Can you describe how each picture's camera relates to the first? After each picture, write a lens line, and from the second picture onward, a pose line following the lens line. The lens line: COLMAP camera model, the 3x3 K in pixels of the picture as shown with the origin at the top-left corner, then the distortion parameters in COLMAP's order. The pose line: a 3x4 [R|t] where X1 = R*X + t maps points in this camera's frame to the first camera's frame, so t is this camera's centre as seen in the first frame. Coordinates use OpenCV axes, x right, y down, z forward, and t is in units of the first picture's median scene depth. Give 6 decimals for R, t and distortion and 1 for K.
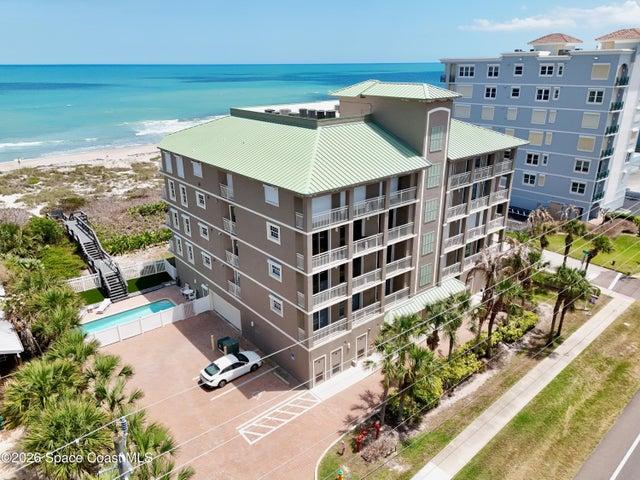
lens RADIAL K [[471.8, 0, 322.0], [0, 471.8, 242.2], [0, 0, 1]] dist [0.071269, -0.063497]
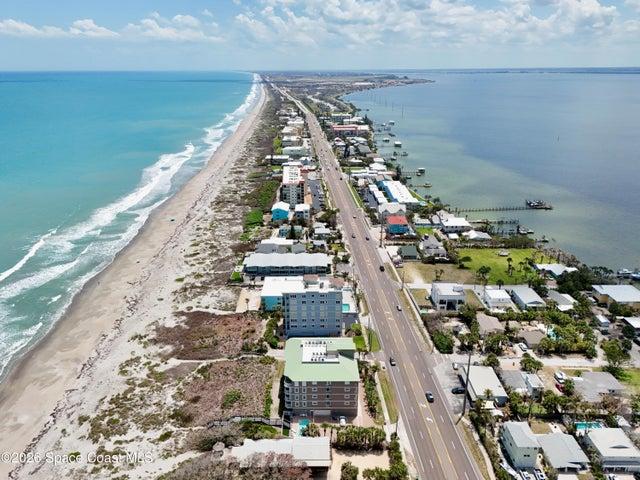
lens RADIAL K [[471.8, 0, 321.2], [0, 471.8, 240.9], [0, 0, 1]] dist [0.071269, -0.063497]
pose [[0.636598, -0.260190, 0.725978, -2.389090], [0.271614, 0.956694, 0.104705, -1.441836], [-0.721782, 0.130531, 0.679701, -1.634272]]
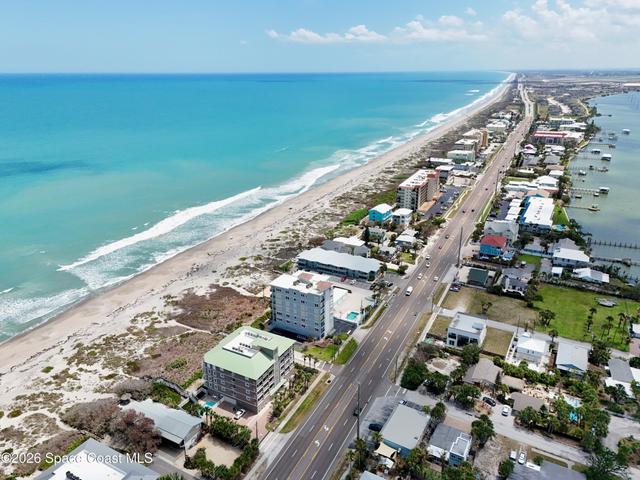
lens RADIAL K [[471.8, 0, 321.4], [0, 471.8, 241.0], [0, 0, 1]] dist [0.071269, -0.063497]
pose [[0.928982, -0.125034, 0.348367, -0.646337], [0.130596, 0.991407, 0.007572, -1.007101], [-0.346320, 0.038461, 0.937328, -2.782925]]
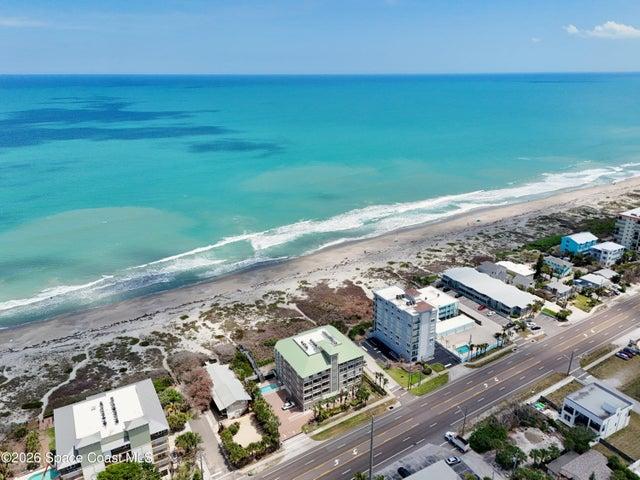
lens RADIAL K [[471.8, 0, 322.3], [0, 471.8, 240.8], [0, 0, 1]] dist [0.071269, -0.063497]
pose [[0.986569, 0.057829, -0.152766, 0.586019], [-0.060328, 0.998109, -0.011768, -1.019094], [0.151796, 0.020826, 0.988192, -2.789612]]
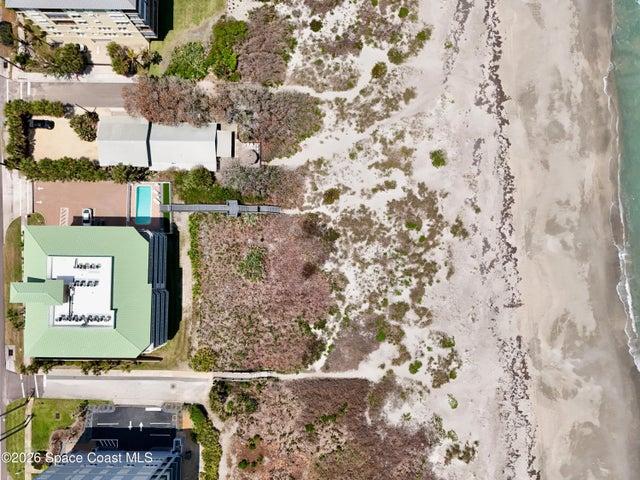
lens RADIAL K [[471.8, 0, 314.9], [0, 471.8, 240.8], [0, 0, 1]] dist [0.071269, -0.063497]
pose [[-0.643252, 0.765623, -0.006949, -0.778655], [-0.249442, -0.200975, 0.947305, -2.394823], [0.723882, 0.611089, 0.320256, 0.875495]]
